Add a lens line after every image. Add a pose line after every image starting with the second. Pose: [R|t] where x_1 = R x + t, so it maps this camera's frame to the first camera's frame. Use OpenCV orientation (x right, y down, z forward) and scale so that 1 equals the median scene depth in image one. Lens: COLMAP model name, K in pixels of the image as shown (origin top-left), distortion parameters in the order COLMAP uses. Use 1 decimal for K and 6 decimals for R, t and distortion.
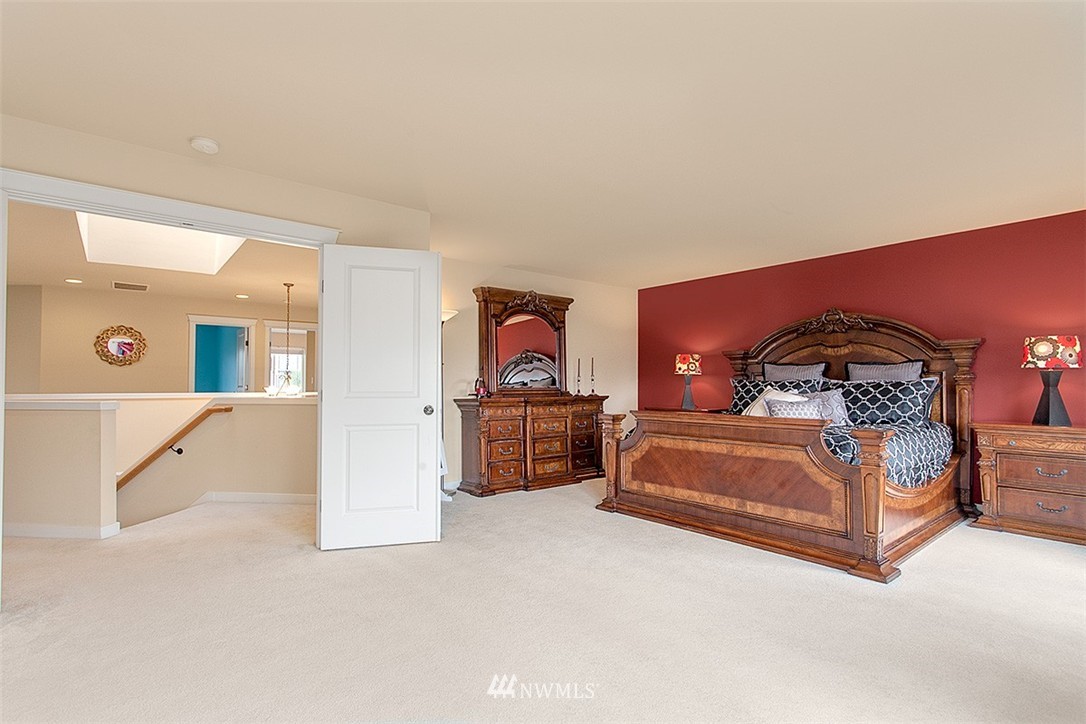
lens RADIAL K [[517.2, 0, 546.3], [0, 517.2, 371.9], [0, 0, 1]] dist [-0.005659, 0.001009]
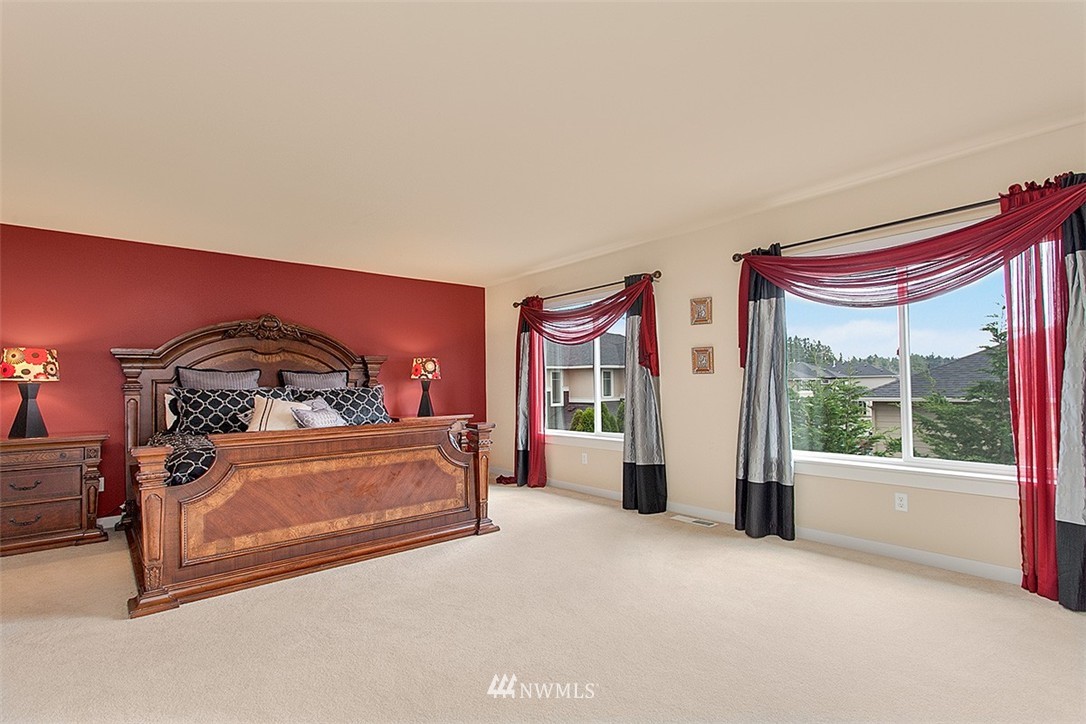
lens RADIAL K [[517.2, 0, 546.3], [0, 517.2, 371.9], [0, 0, 1]] dist [-0.005659, 0.001009]
pose [[-0.016201, 0.026331, 0.999522, -0.505888], [-0.005408, 0.999636, -0.026421, 0.009318], [-0.999854, -0.005833, -0.016053, 0.592784]]
